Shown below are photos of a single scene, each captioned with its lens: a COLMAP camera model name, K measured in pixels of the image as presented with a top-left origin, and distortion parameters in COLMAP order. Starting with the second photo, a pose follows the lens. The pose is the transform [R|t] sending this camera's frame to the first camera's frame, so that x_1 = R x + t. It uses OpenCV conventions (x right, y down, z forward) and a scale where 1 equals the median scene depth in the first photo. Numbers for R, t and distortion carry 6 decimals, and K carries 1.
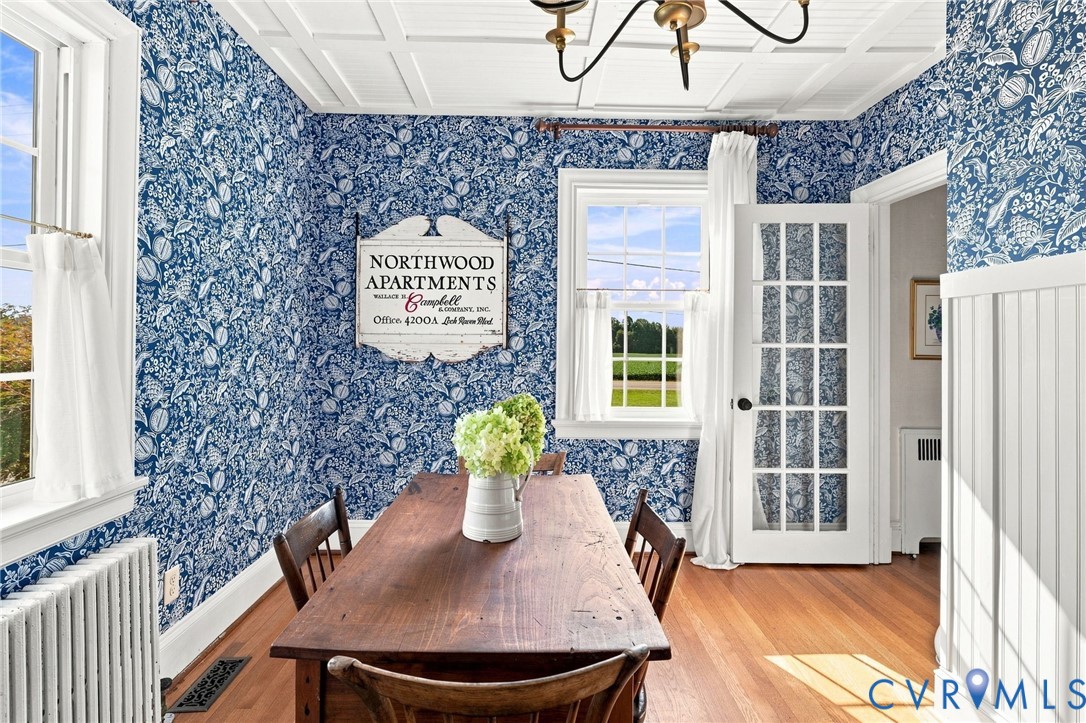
lens RADIAL K [[509.0, 0, 540.1], [0, 509.0, 338.2], [0, 0, 1]] dist [-0.000583, -0.000969]
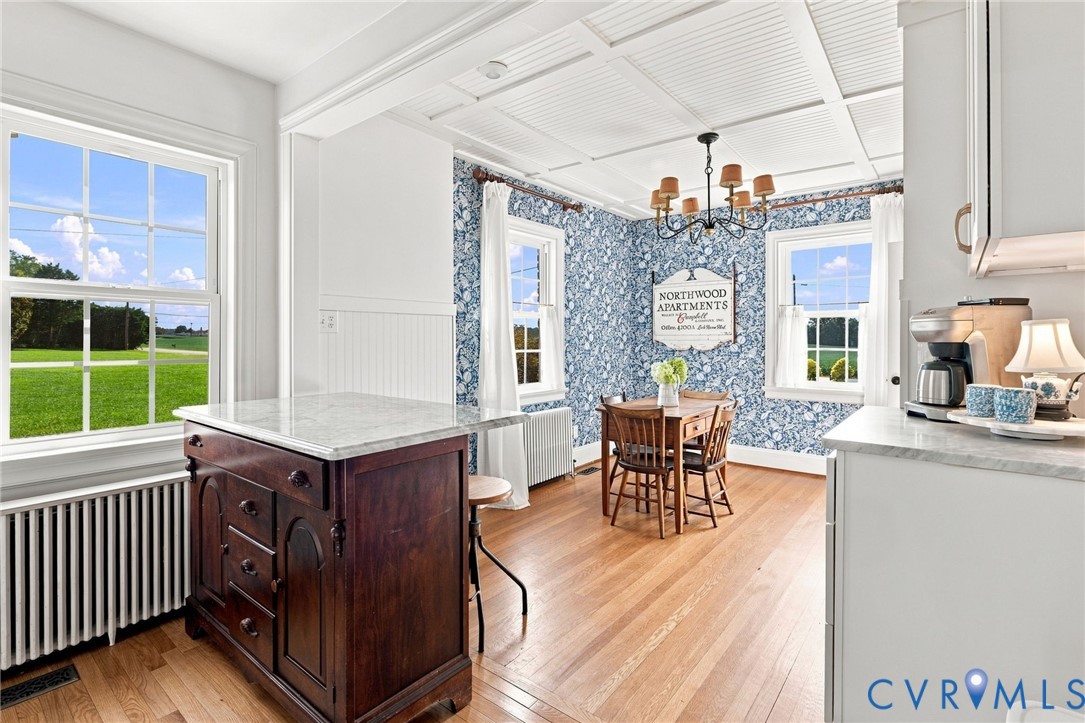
lens RADIAL K [[508.5, 0, 539.6], [0, 508.5, 338.2], [0, 0, 1]] dist [-0.000583, -0.000969]
pose [[0.773591, -0.009507, -0.633613, 0.507648], [0.012492, 0.999922, 0.000249, -0.003568], [0.633562, -0.008108, 0.773650, -0.727038]]
